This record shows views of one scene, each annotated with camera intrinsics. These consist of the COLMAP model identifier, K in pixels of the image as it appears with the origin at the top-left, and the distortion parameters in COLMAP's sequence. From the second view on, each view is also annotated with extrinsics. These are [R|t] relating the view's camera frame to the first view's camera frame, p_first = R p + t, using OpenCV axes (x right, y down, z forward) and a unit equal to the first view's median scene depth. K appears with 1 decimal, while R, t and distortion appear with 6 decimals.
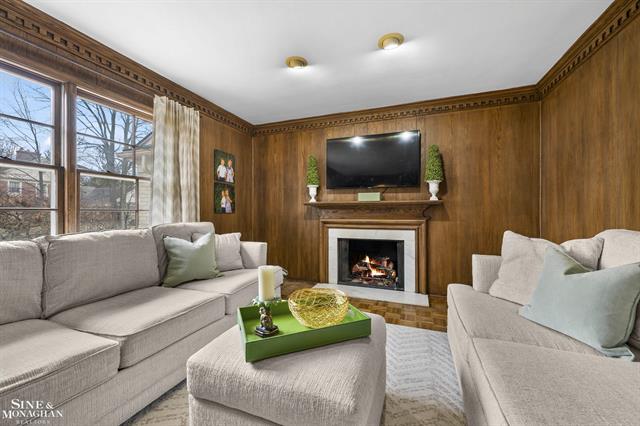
lens RADIAL K [[254.7, 0, 319.9], [0, 254.7, 209.2], [0, 0, 1]] dist [0.001118, -0.000567]
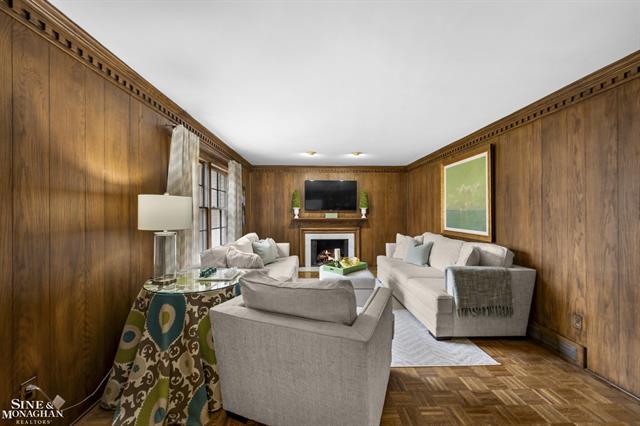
lens RADIAL K [[254.7, 0, 319.9], [0, 254.7, 212.8], [0, 0, 1]] dist [0.001118, -0.000567]
pose [[0.923526, -0.002761, 0.383527, -0.573450], [-0.001135, 0.999950, 0.009932, -0.086658], [-0.383535, -0.009607, 0.923476, -0.631080]]
